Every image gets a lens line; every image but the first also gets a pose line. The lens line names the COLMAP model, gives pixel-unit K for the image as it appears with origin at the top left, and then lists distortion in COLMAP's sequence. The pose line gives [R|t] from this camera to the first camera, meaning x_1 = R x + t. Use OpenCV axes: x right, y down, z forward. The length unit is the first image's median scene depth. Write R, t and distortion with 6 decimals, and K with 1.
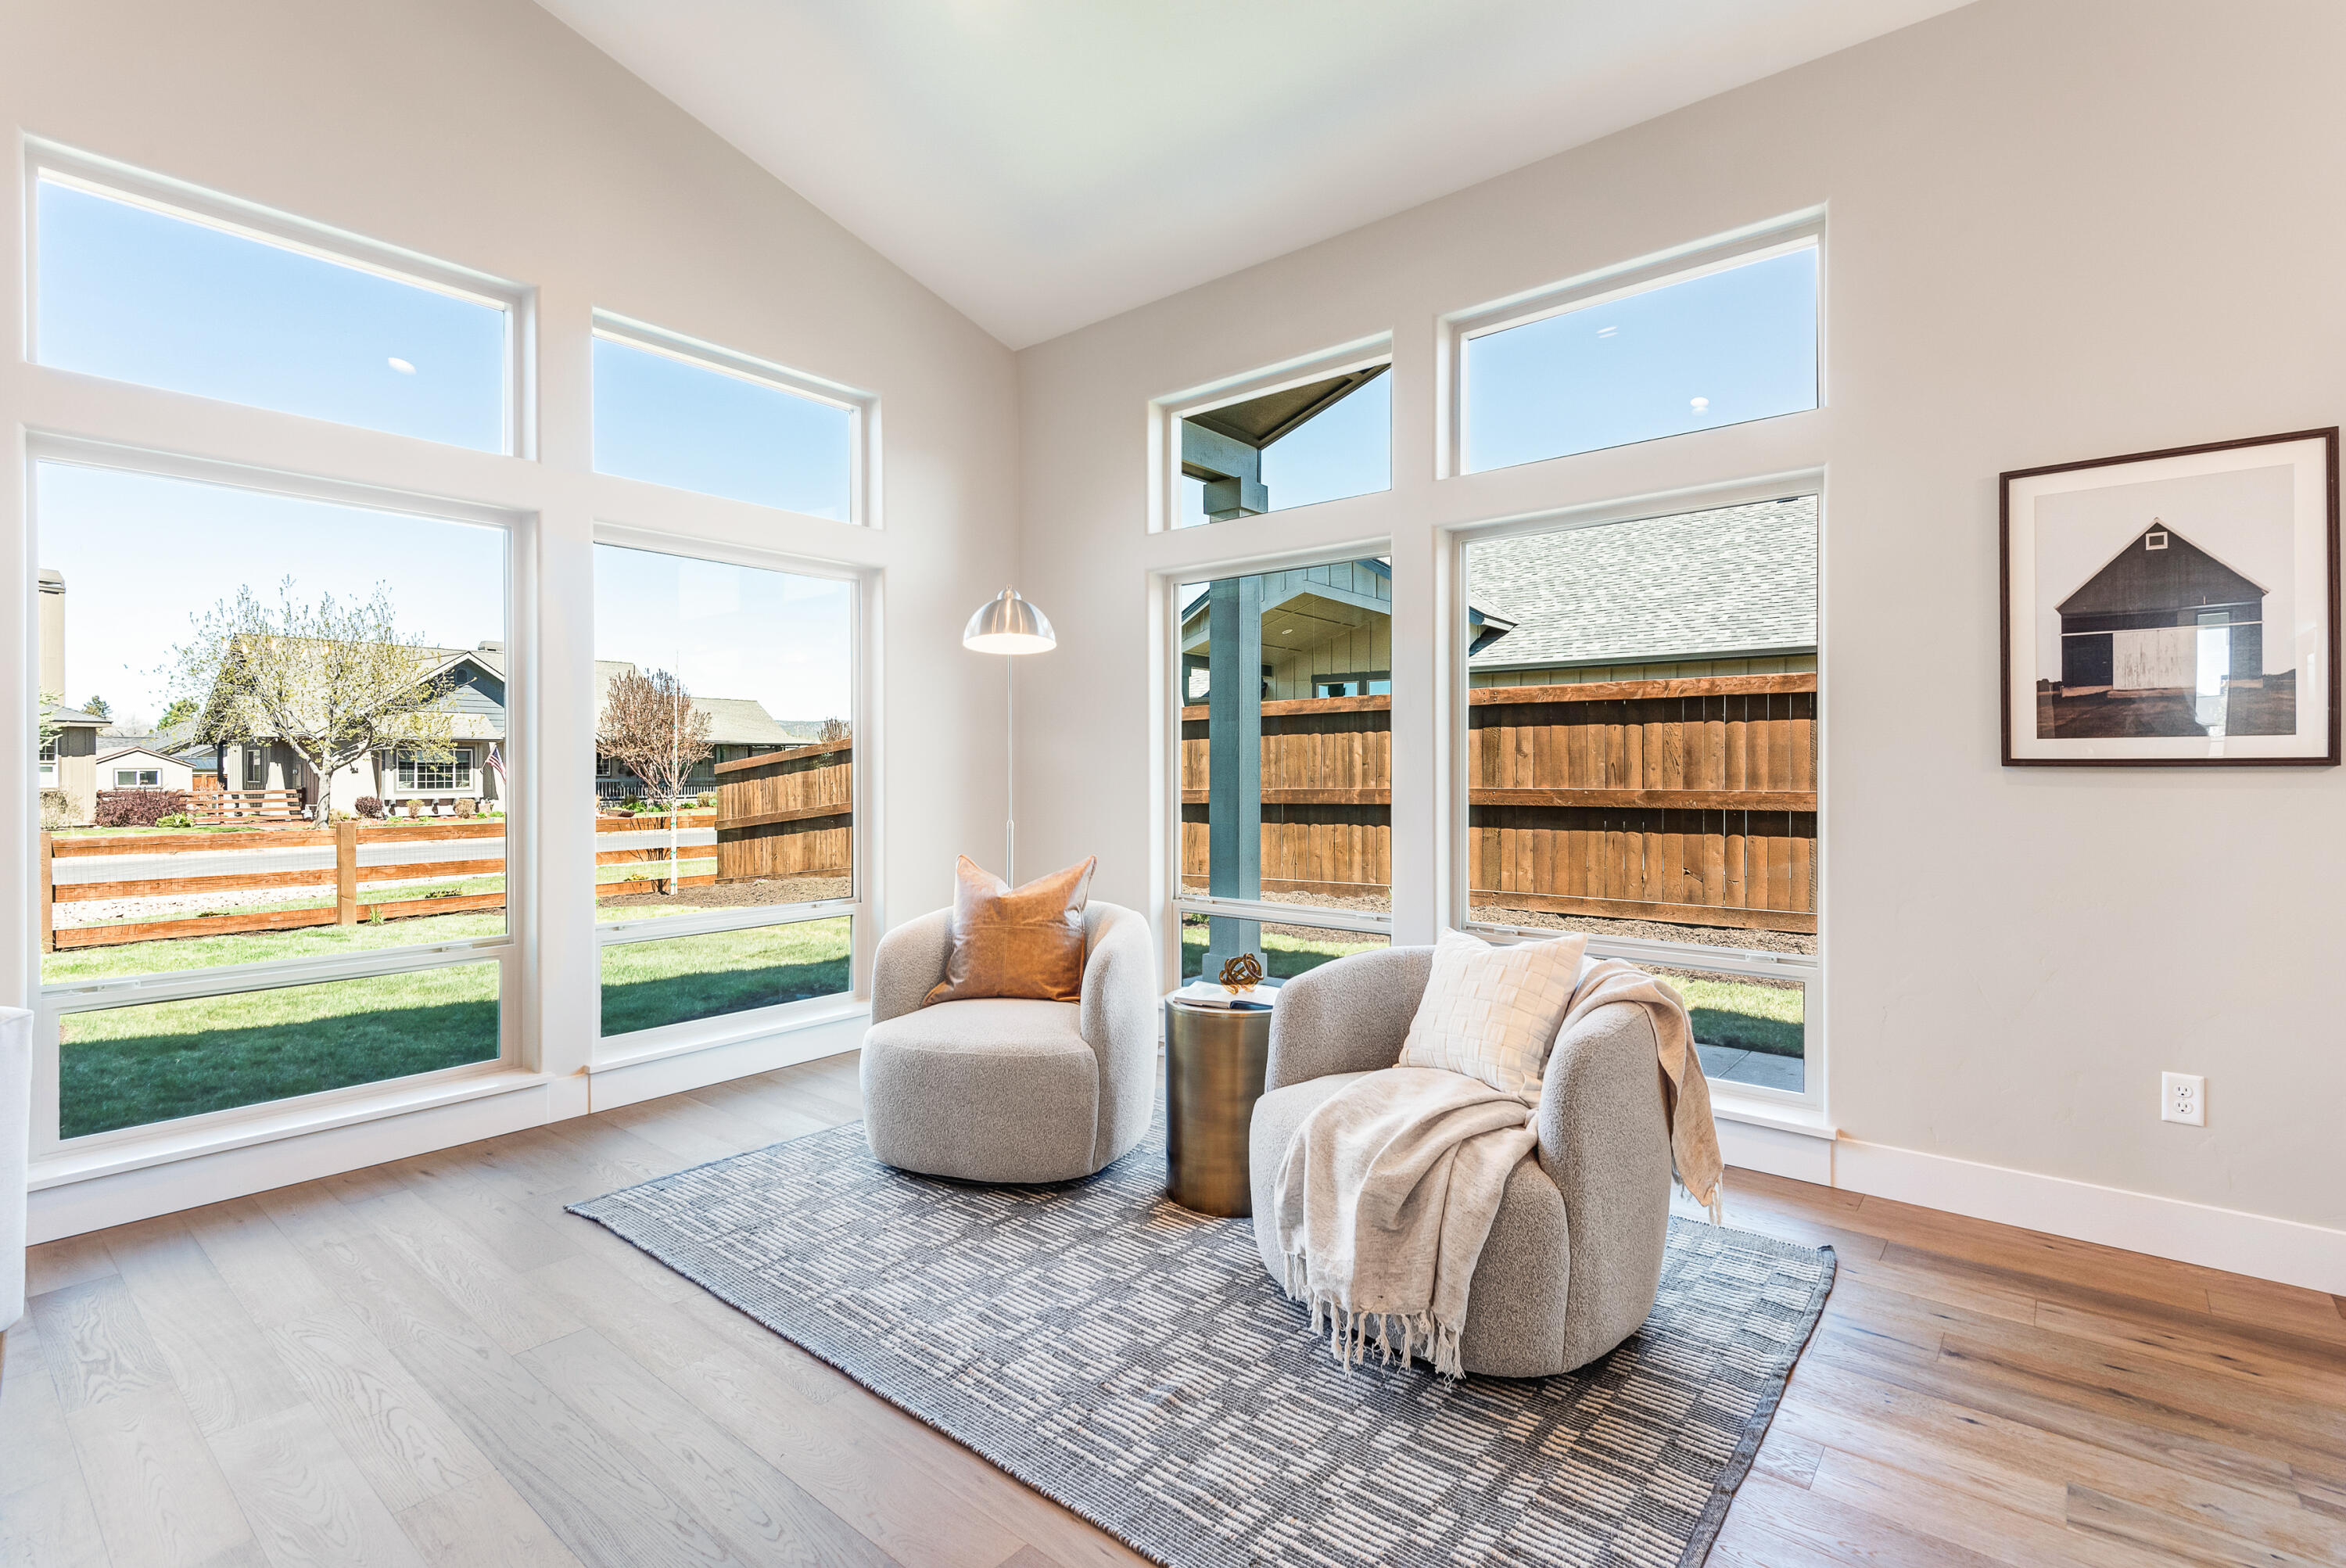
lens RADIAL K [[1086.2, 0, 1194.3], [0, 1086.2, 766.2], [0, 0, 1]] dist [0.021460, -0.011821]
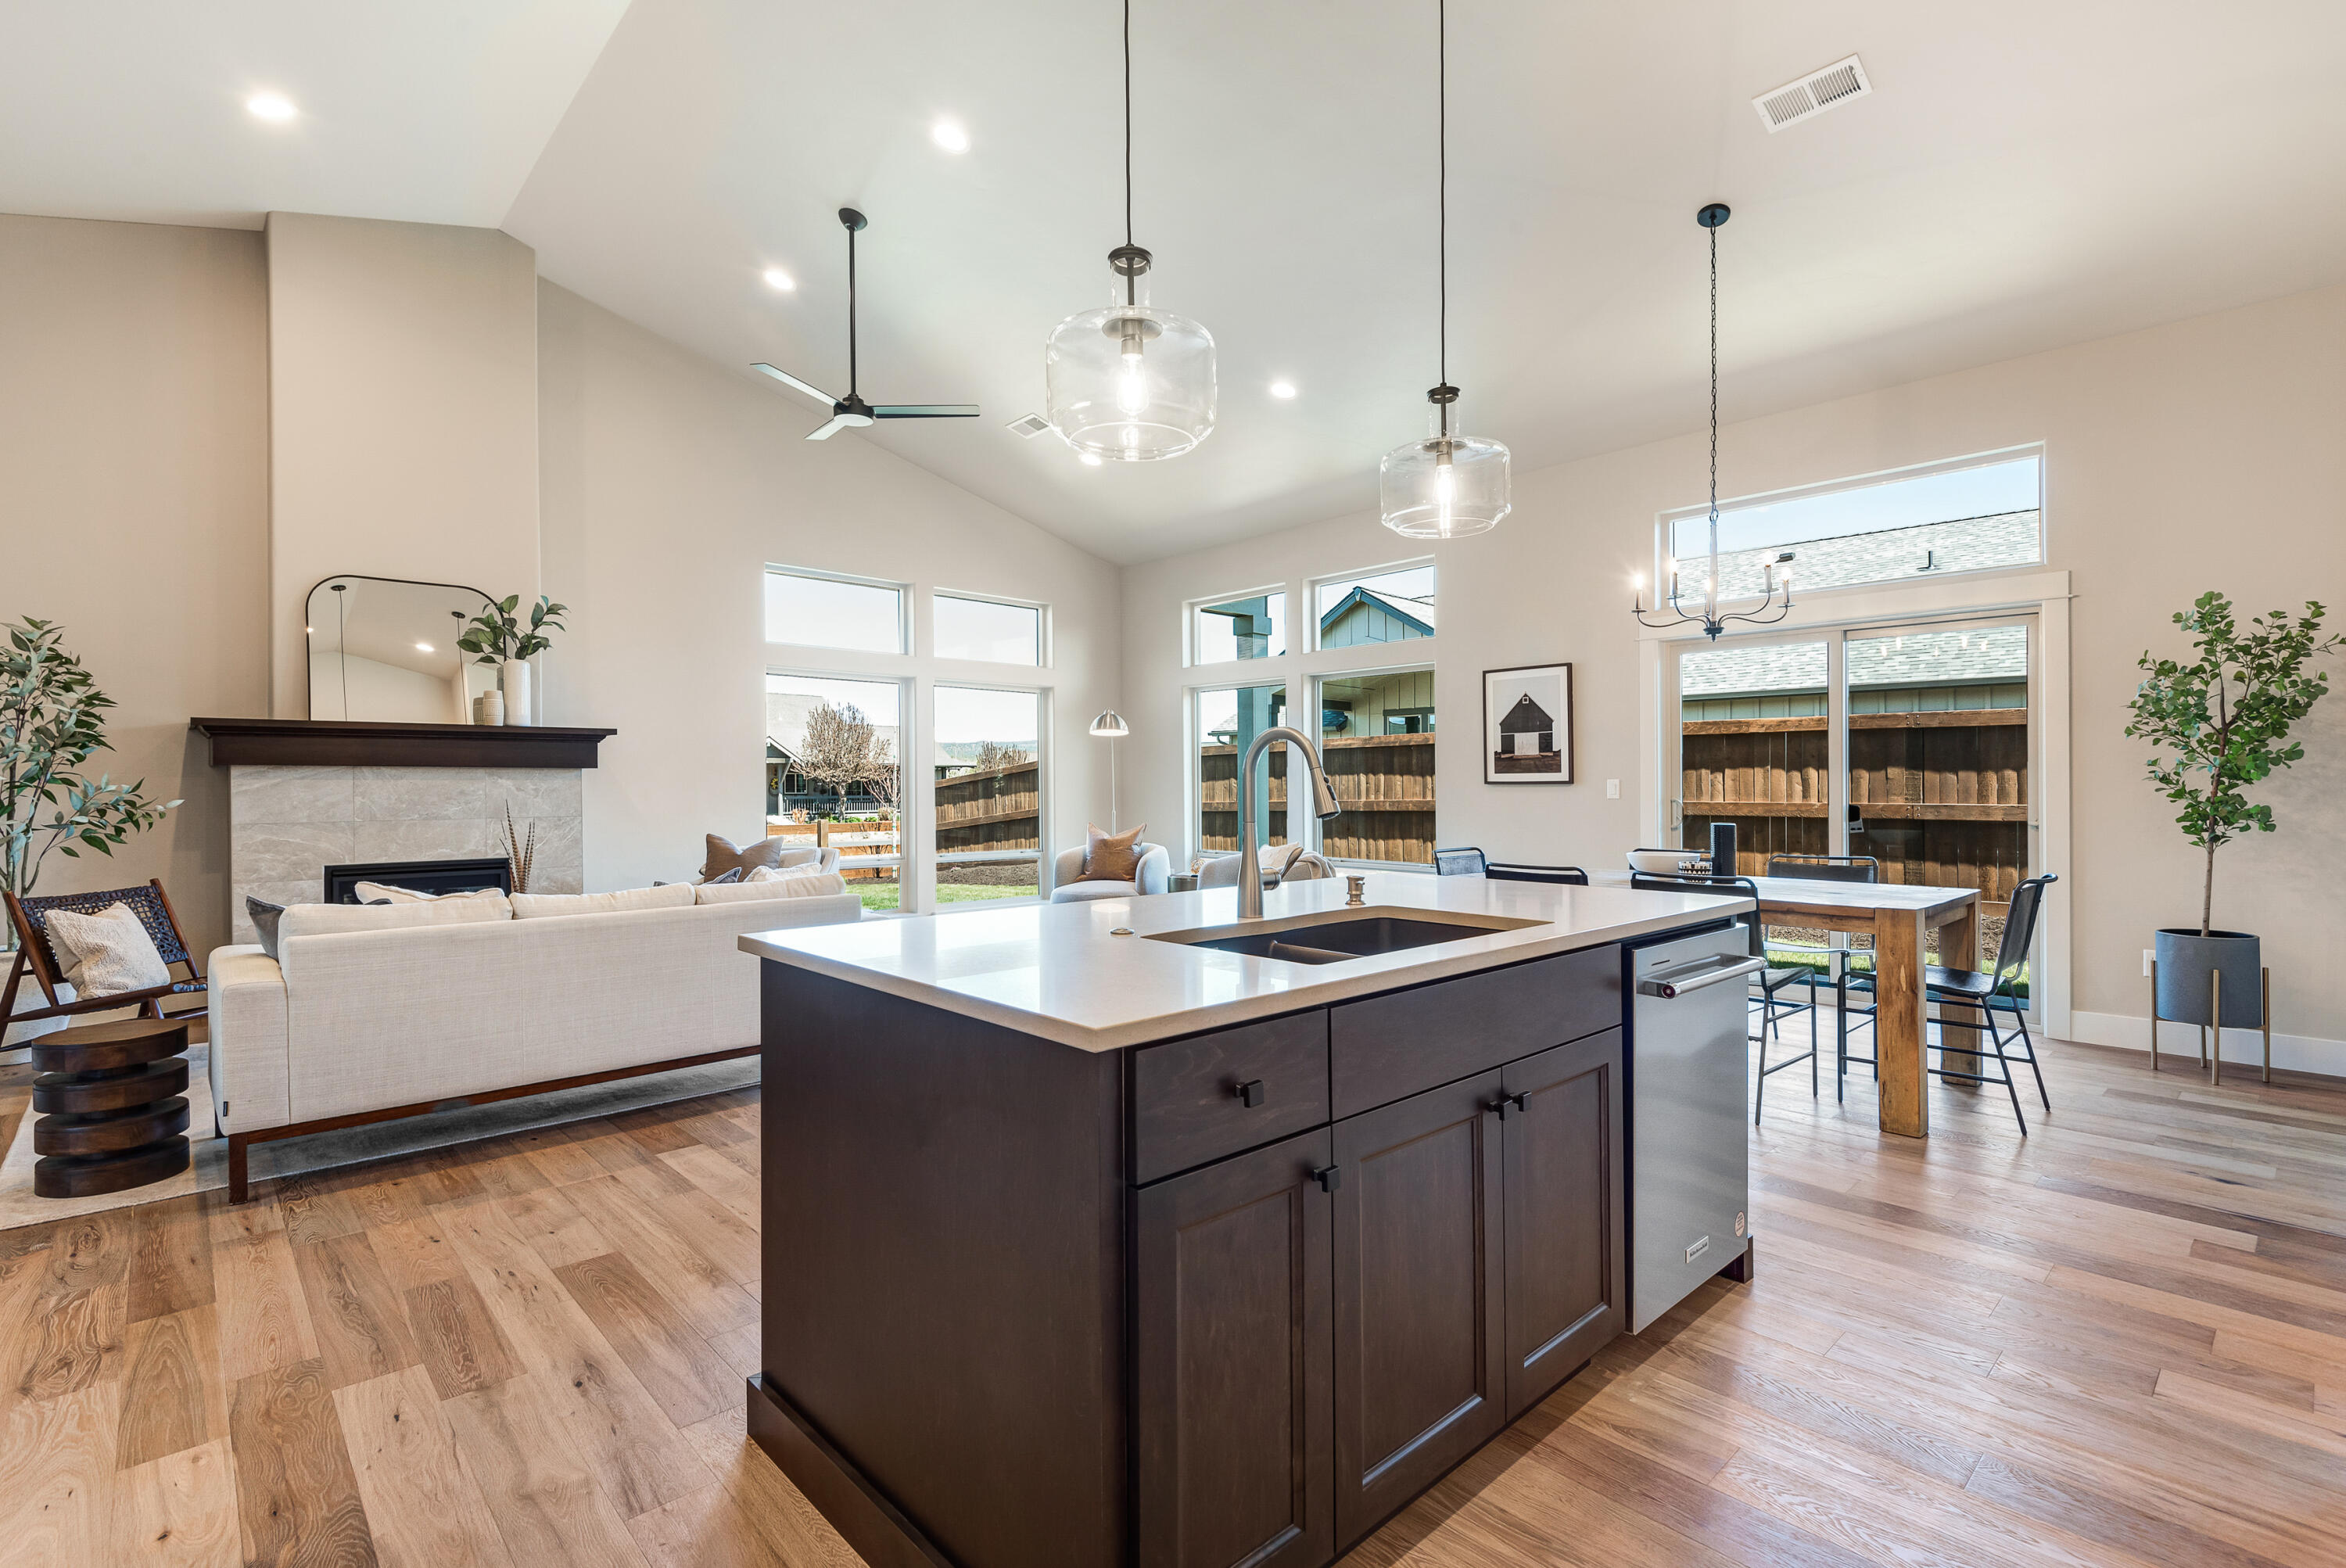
lens RADIAL K [[1086.2, 0, 1191.9], [0, 1086.2, 777.9], [0, 0, 1]] dist [0.021460, -0.011821]
pose [[0.991596, -0.001493, -0.129363, 0.325285], [0.000644, 0.999978, -0.006604, 0.001136], [0.129370, 0.006465, 0.991575, -1.367039]]
